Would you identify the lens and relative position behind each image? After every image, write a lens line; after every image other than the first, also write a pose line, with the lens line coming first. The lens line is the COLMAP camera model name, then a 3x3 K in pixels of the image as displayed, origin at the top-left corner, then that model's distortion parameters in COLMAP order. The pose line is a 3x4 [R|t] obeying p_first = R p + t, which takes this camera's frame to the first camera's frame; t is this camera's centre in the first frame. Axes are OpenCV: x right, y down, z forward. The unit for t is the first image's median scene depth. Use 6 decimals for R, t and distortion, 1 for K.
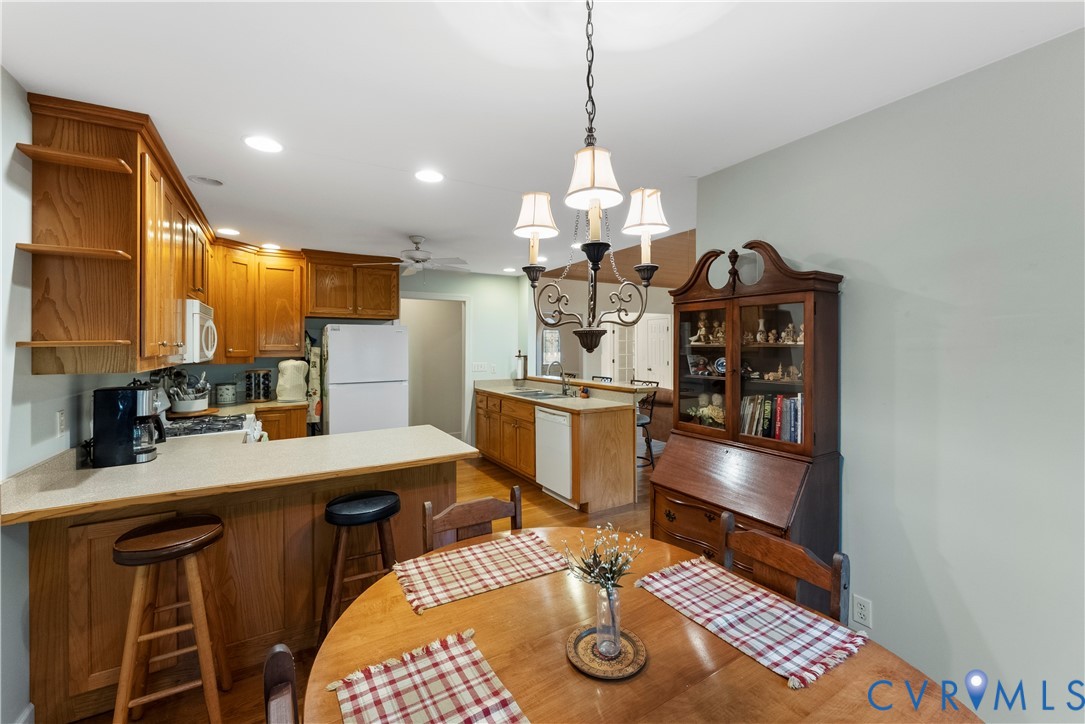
lens RADIAL K [[442.4, 0, 543.2], [0, 442.4, 351.3], [0, 0, 1]] dist [-0.000169, -0.000228]
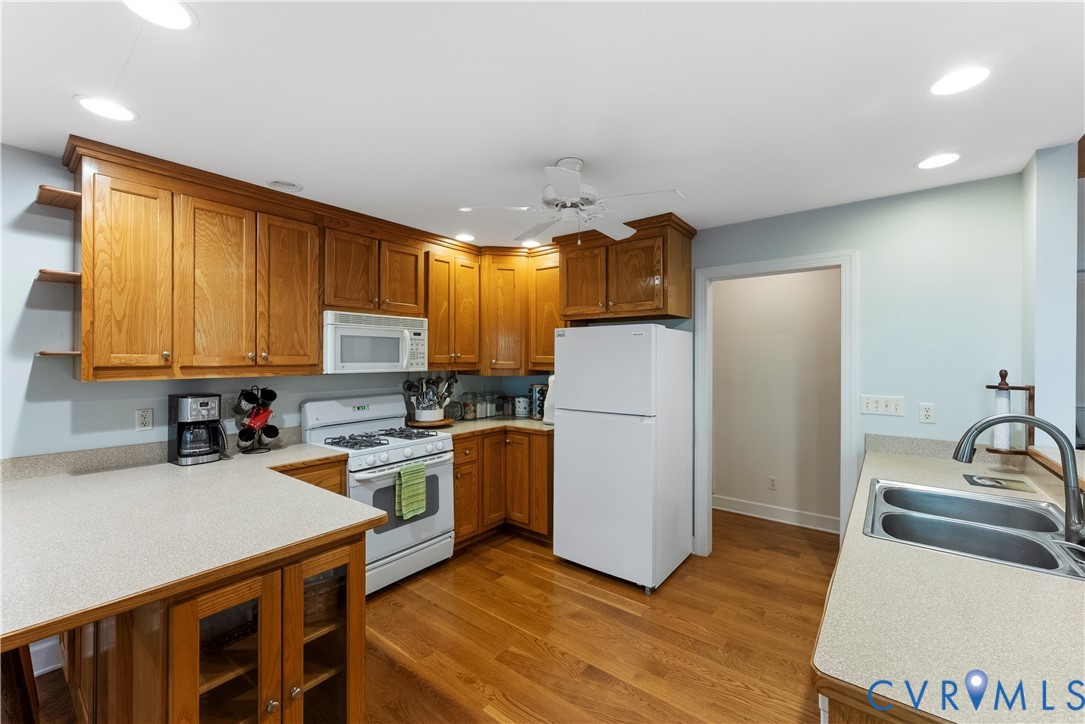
lens RADIAL K [[442.4, 0, 540.8], [0, 442.4, 357.0], [0, 0, 1]] dist [-0.000169, -0.000228]
pose [[0.358445, 0.001371, -0.933550, 0.201742], [-0.013689, 0.999899, -0.003787, -0.009666], [0.933450, 0.014137, 0.358428, 0.682641]]
